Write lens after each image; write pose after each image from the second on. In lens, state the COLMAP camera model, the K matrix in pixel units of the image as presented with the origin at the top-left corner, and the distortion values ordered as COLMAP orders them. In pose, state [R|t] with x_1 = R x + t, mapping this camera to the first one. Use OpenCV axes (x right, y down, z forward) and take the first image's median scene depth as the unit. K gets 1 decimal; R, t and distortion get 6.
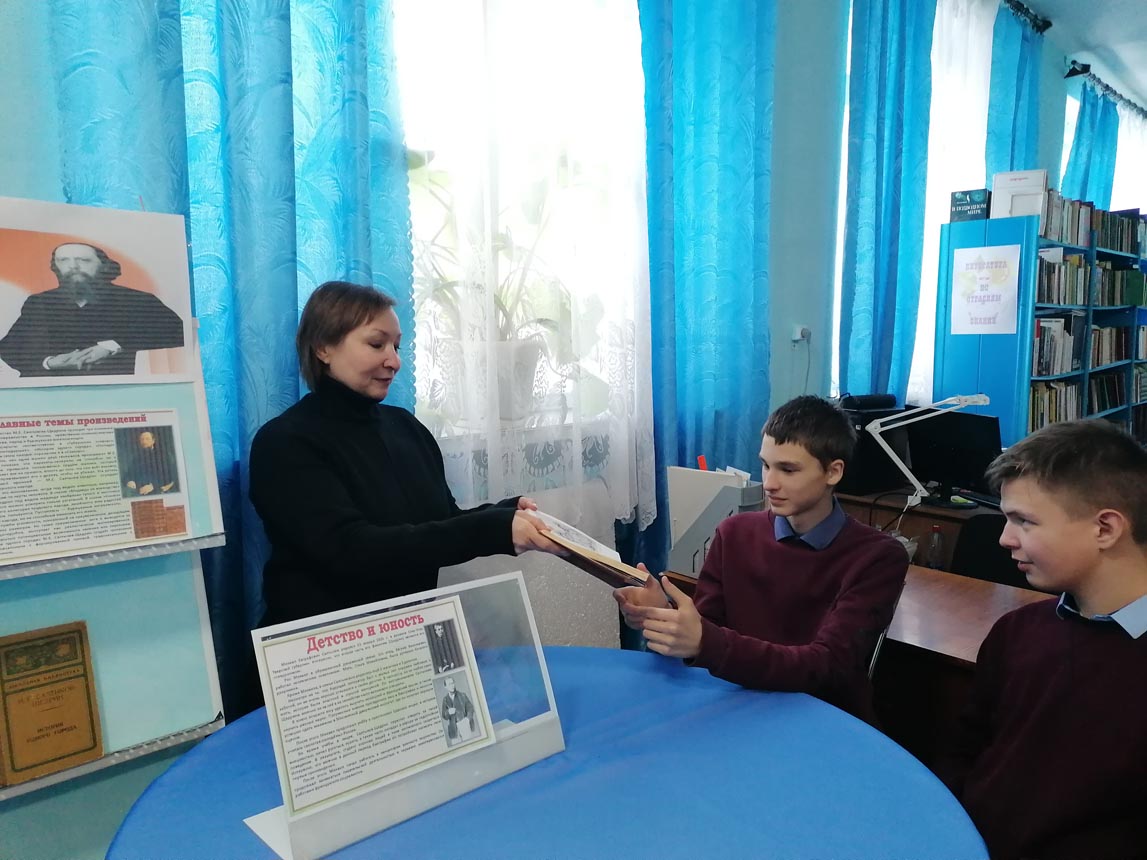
lens RADIAL K [[870.4, 0, 591.3], [0, 870.4, 429.8], [0, 0, 1]] dist [0.044737, -0.022582]
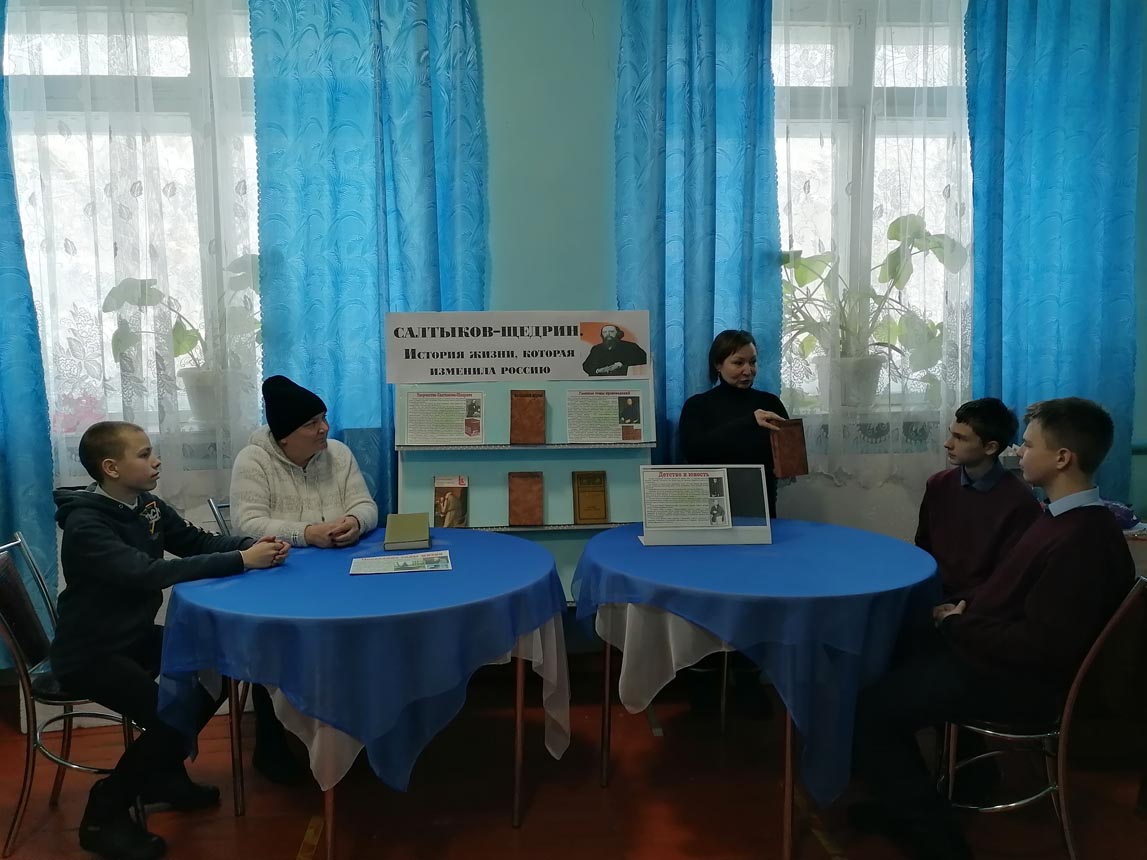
lens RADIAL K [[870.4, 0, 576.8], [0, 870.4, 438.5], [0, 0, 1]] dist [0.044737, -0.022582]
pose [[0.771721, 0.052386, -0.633800, 0.433844], [-0.051757, 0.998469, 0.019507, 0.034447], [0.633852, 0.017750, 0.773251, -0.459393]]
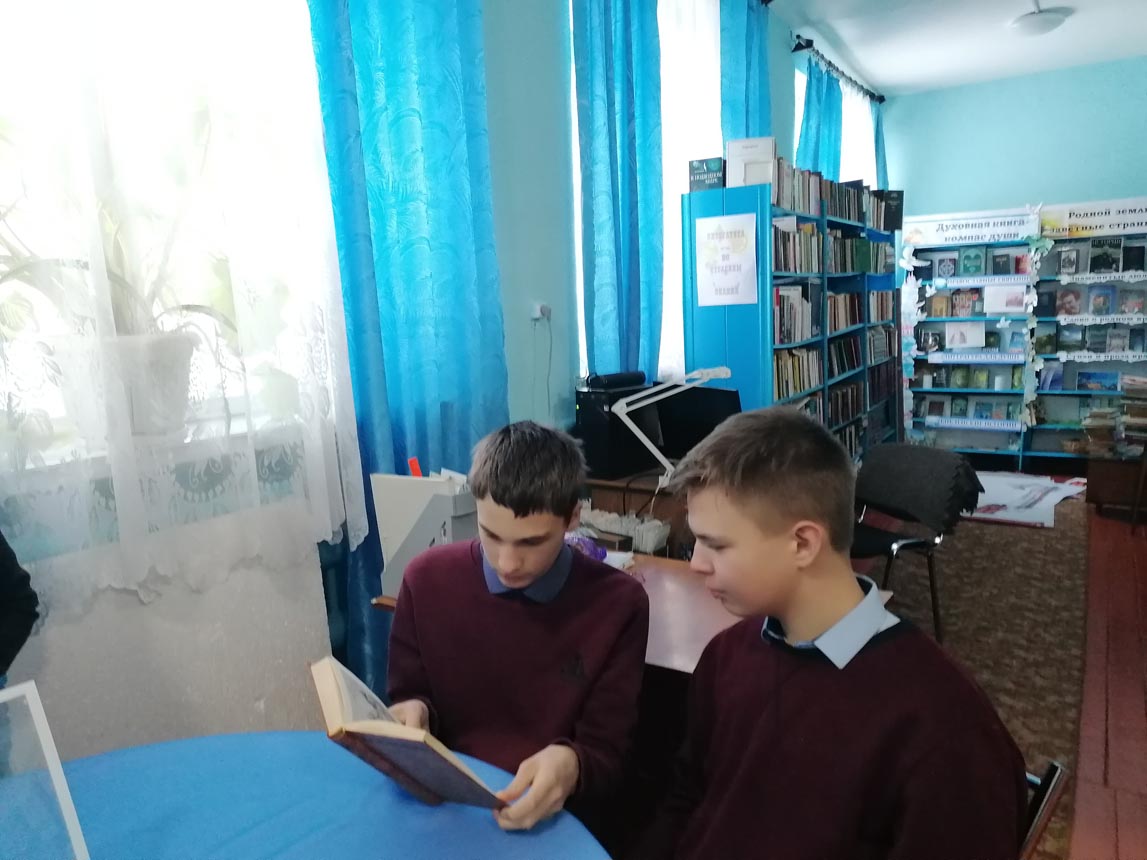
lens RADIAL K [[870.4, 0, 598.2], [0, 870.4, 425.2], [0, 0, 1]] dist [0.044737, -0.022582]
pose [[0.969267, -0.067503, 0.236569, 0.088406], [0.062573, 0.997639, 0.028294, -0.013809], [-0.237920, -0.012621, 0.971203, 0.105664]]
